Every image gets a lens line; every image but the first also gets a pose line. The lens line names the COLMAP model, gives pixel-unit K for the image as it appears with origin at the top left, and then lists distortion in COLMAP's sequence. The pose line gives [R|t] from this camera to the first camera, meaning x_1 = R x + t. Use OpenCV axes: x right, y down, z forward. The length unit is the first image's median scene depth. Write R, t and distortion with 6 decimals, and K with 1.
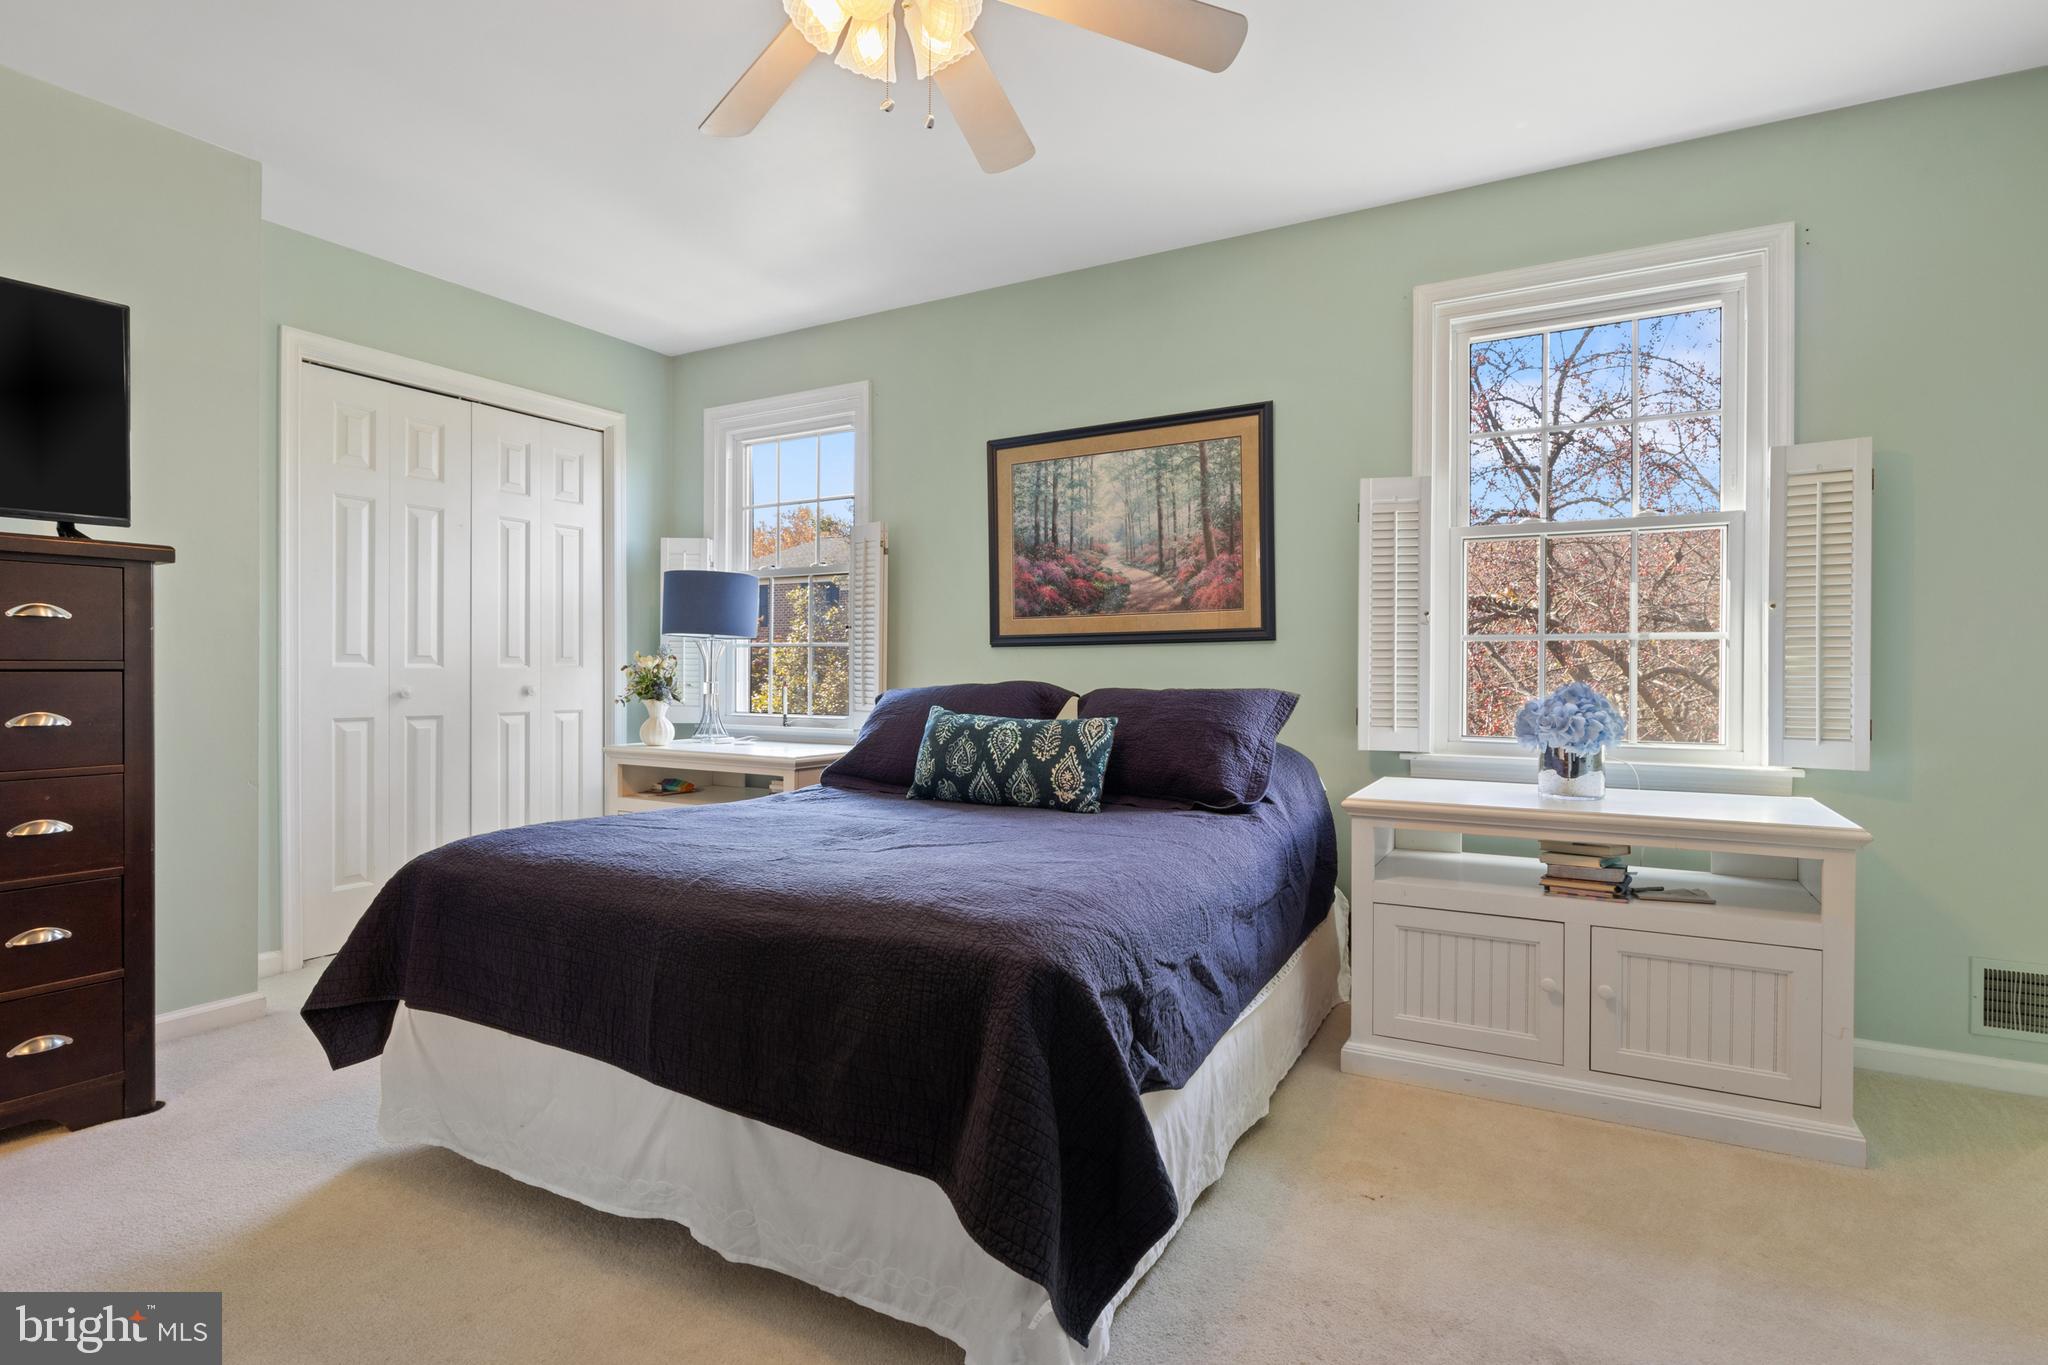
lens RADIAL K [[1031.7, 0, 1020.7], [0, 1031.7, 679.7], [0, 0, 1]] dist [-0.003078, -0.000391]
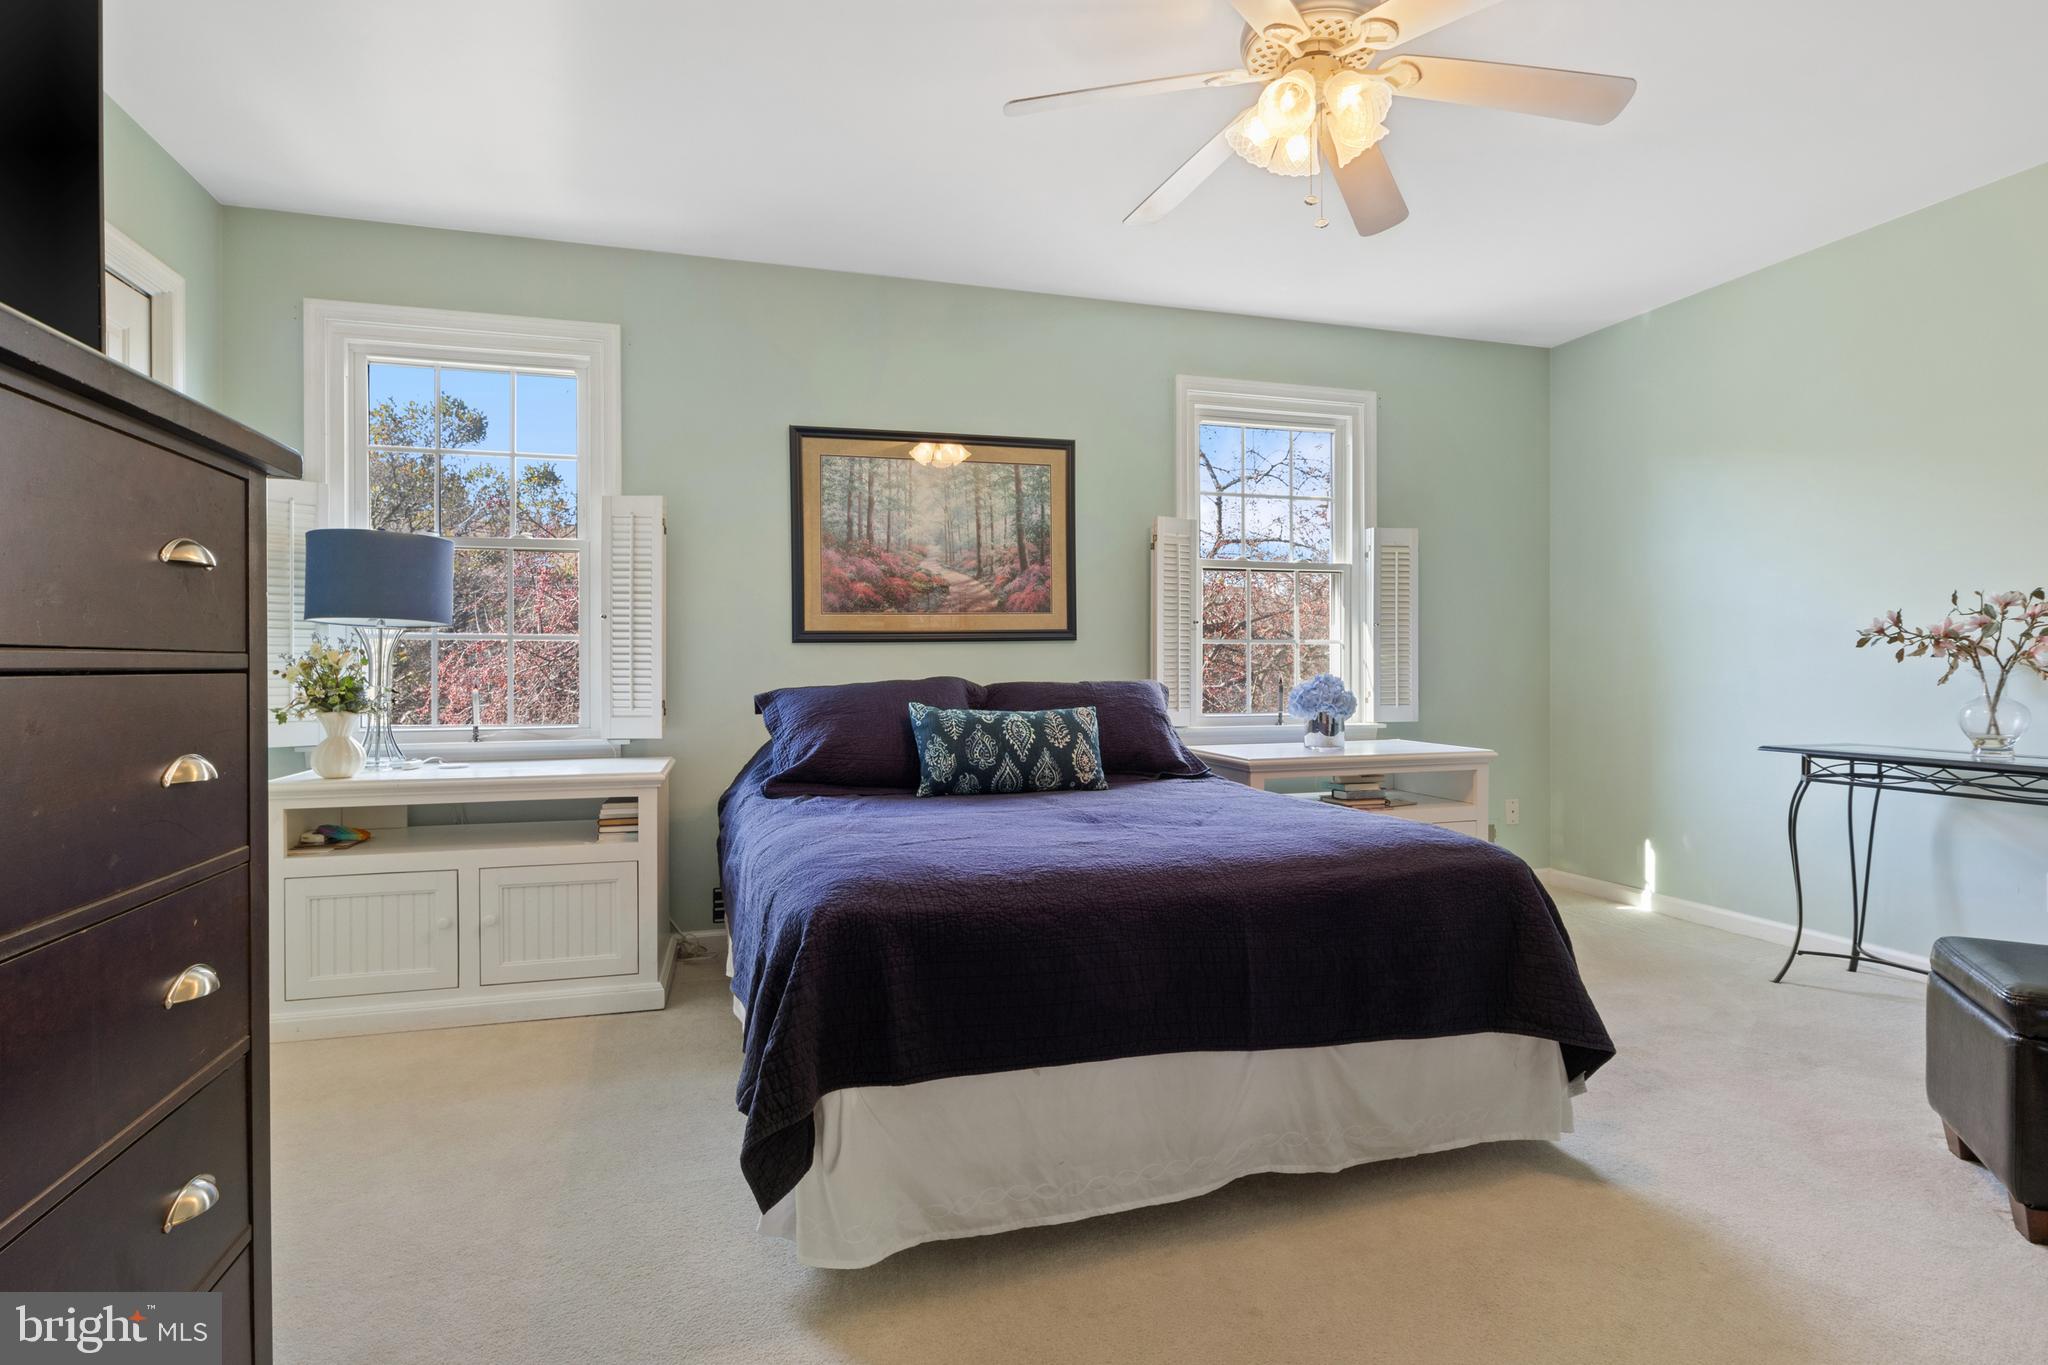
lens RADIAL K [[1031.7, 0, 1020.7], [0, 1031.7, 679.7], [0, 0, 1]] dist [-0.003078, -0.000391]
pose [[0.682736, -0.015038, 0.730511, -0.644697], [0.012598, 0.999882, 0.008810, -0.003572], [-0.730557, 0.003188, 0.682844, 0.218011]]
